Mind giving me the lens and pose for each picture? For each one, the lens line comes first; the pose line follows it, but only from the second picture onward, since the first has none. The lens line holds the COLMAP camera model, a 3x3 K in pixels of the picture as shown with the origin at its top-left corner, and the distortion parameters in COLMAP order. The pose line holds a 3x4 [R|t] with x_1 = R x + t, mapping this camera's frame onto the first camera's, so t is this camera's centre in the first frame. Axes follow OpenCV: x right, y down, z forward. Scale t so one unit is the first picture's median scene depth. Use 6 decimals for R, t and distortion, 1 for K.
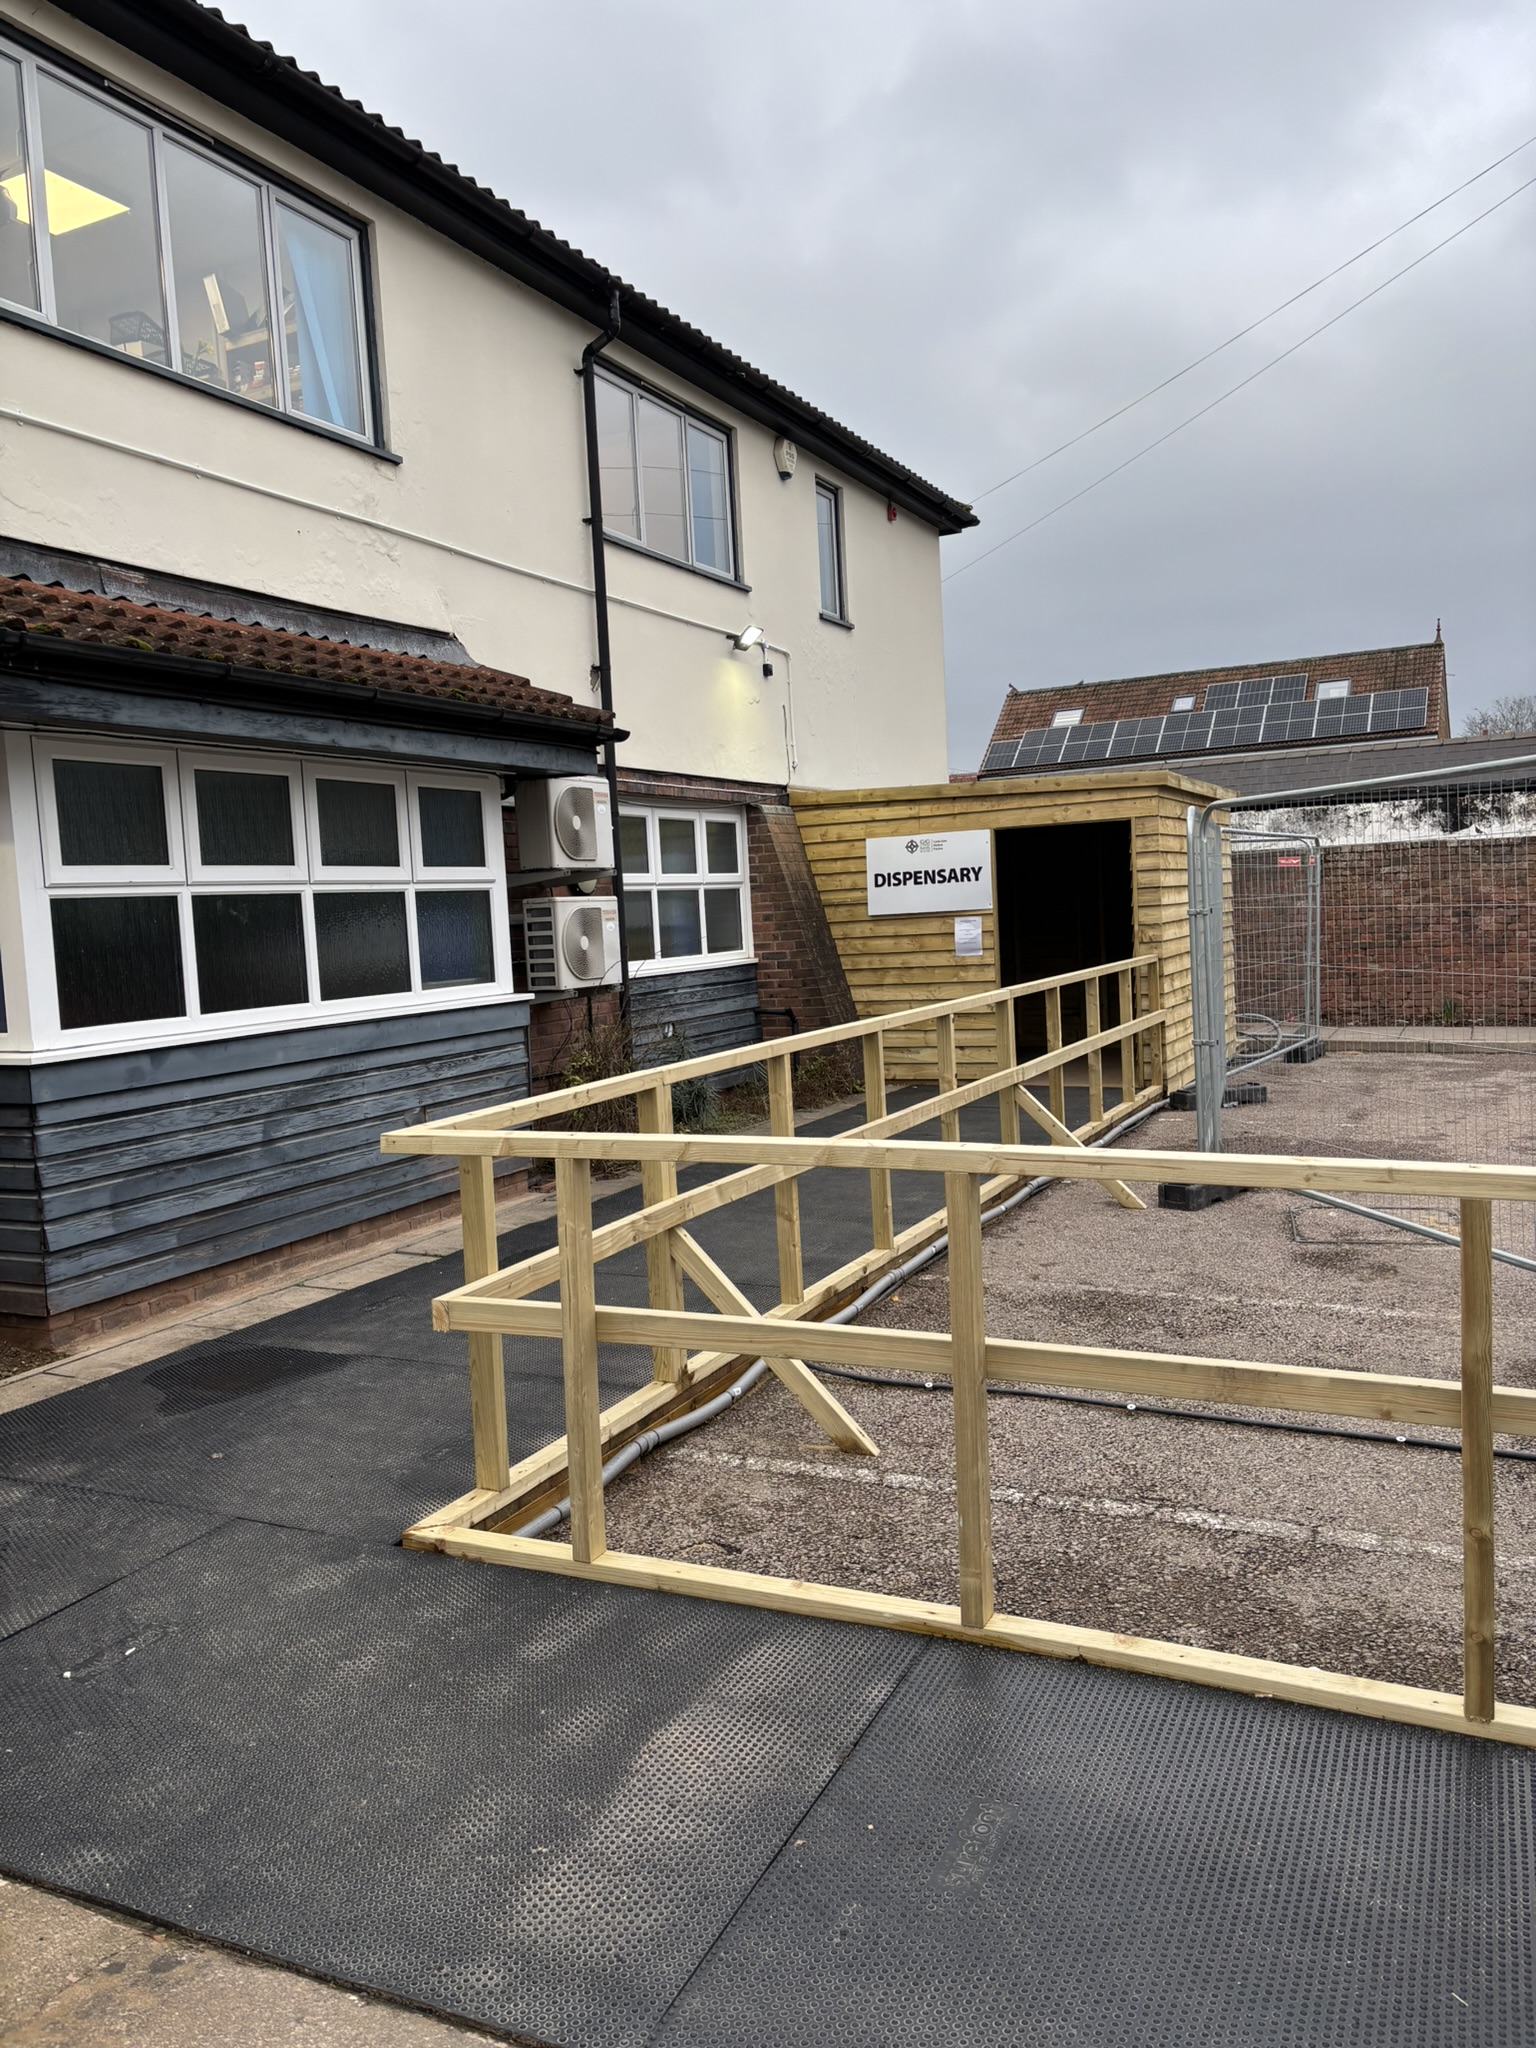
lens RADIAL K [[1566.3, 0, 752.6], [0, 1566.3, 1037.0], [0, 0, 1]] dist [0.056382, -0.088577]
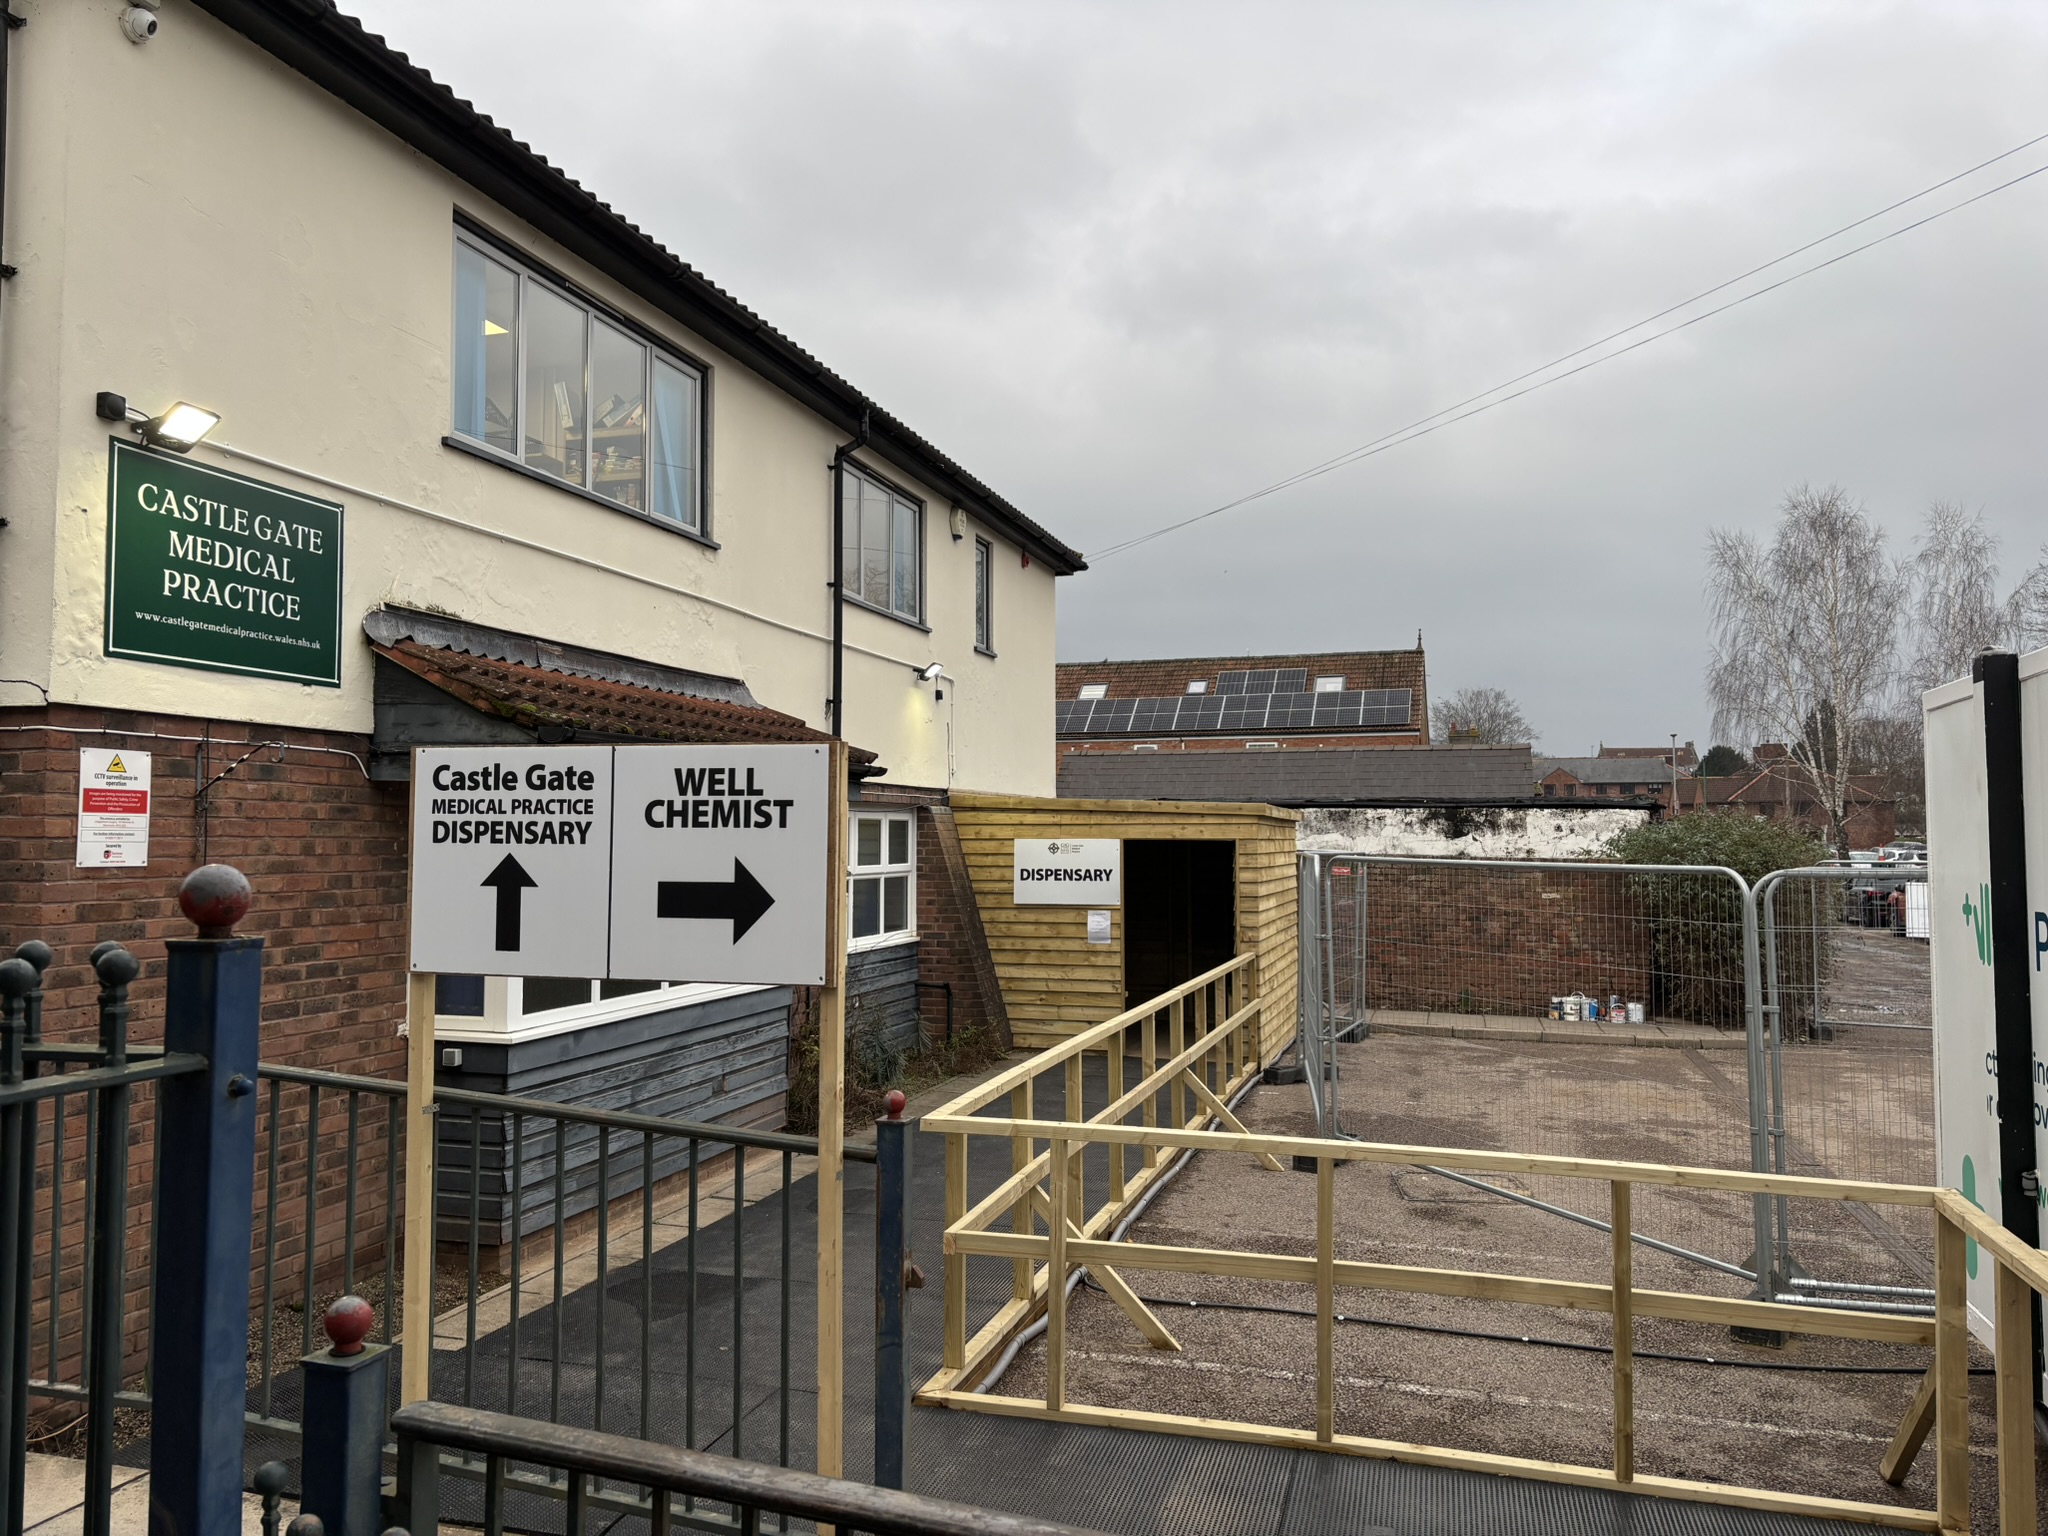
lens RADIAL K [[1566.3, 0, 1012.9], [0, 1566.3, 766.4], [0, 0, 1]] dist [0.056382, -0.088577]
pose [[0.984932, 0.060717, 0.161936, -0.183392], [-0.038733, 0.990004, -0.135617, -0.031854], [-0.168551, 0.127301, 0.977438, -0.239151]]
